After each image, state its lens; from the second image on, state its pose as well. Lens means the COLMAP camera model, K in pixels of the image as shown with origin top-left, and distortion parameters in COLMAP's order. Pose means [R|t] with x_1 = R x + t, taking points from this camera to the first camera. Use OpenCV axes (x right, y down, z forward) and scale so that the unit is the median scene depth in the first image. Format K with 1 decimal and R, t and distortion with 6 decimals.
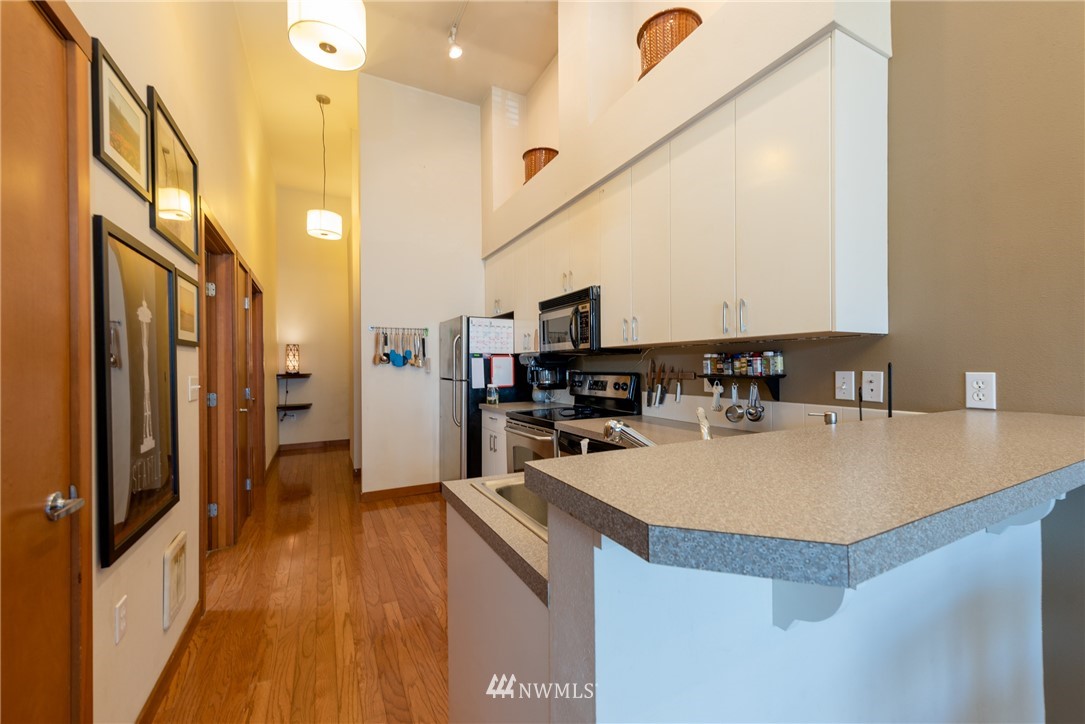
lens RADIAL K [[437.2, 0, 547.4], [0, 437.2, 365.0], [0, 0, 1]] dist [0.020021, -0.005102]
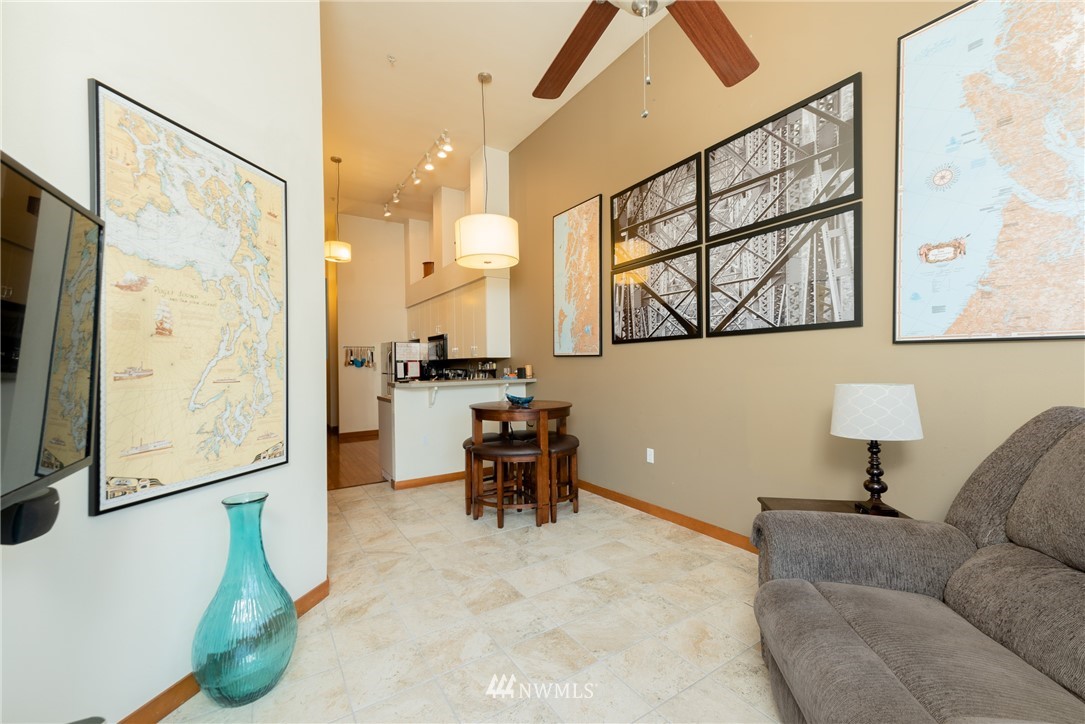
lens RADIAL K [[452.9, 0, 545.4], [0, 452.9, 358.9], [0, 0, 1]] dist [0.022316, -0.006479]
pose [[0.996076, -0.006274, 0.088278, 0.321197], [0.006985, 0.999946, -0.007746, -0.012819], [-0.088225, 0.008333, 0.996066, -1.134988]]
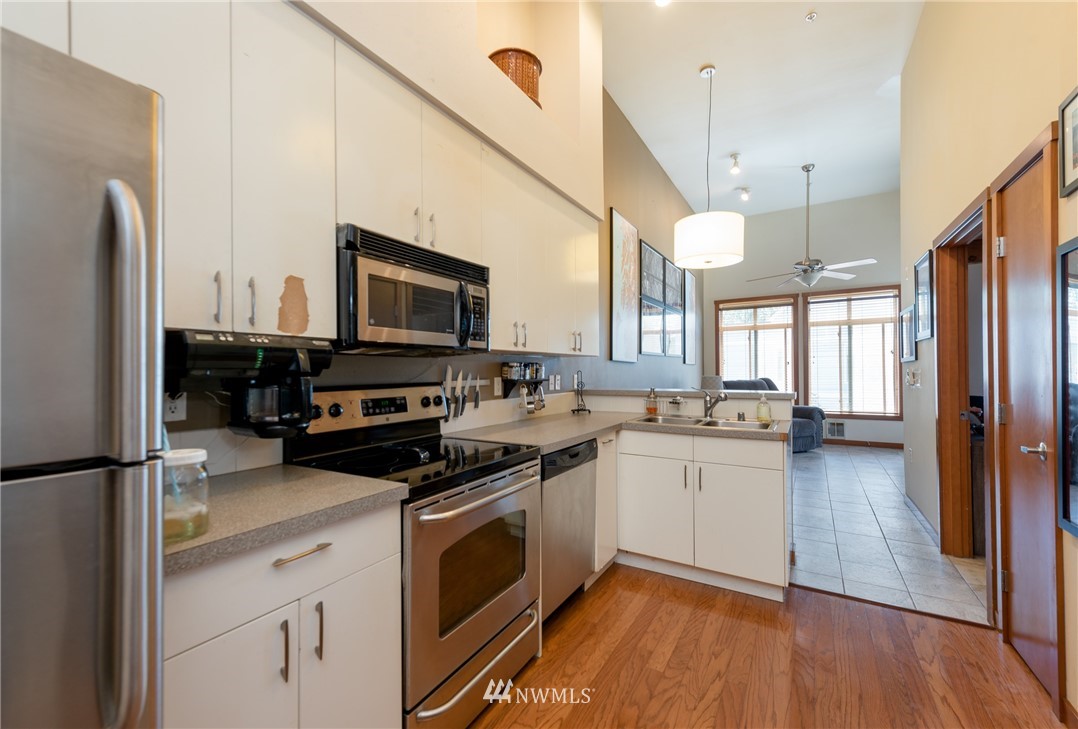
lens RADIAL K [[427.7, 0, 539.2], [0, 427.7, 369.4], [0, 0, 1]] dist [0.000905, -0.000456]
pose [[-0.502778, 0.009762, 0.864360, -0.417822], [0.004309, 0.999952, -0.008787, 0.002180], [-0.864405, -0.000694, -0.502796, 0.933425]]
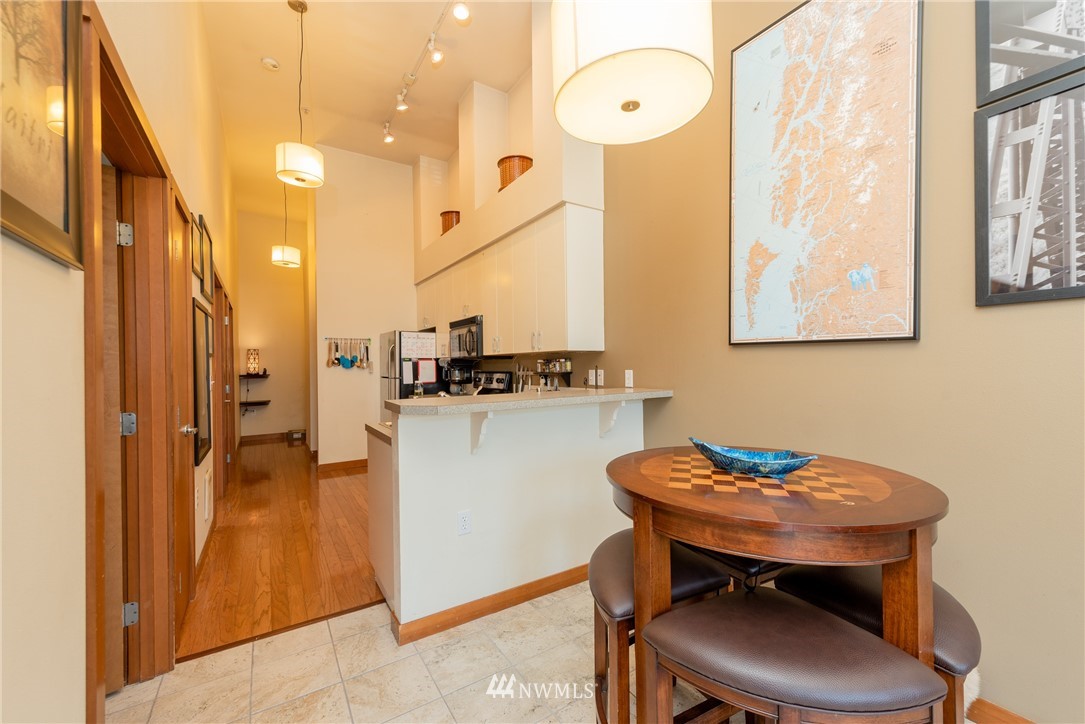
lens RADIAL K [[437.2, 0, 547.4], [0, 437.2, 365.0], [0, 0, 1]] dist [0.020021, -0.005102]
pose [[0.995652, -0.004664, 0.093032, 0.148251], [0.004631, 0.999989, 0.000570, -0.004129], [-0.093034, -0.000136, 0.995663, -0.400139]]
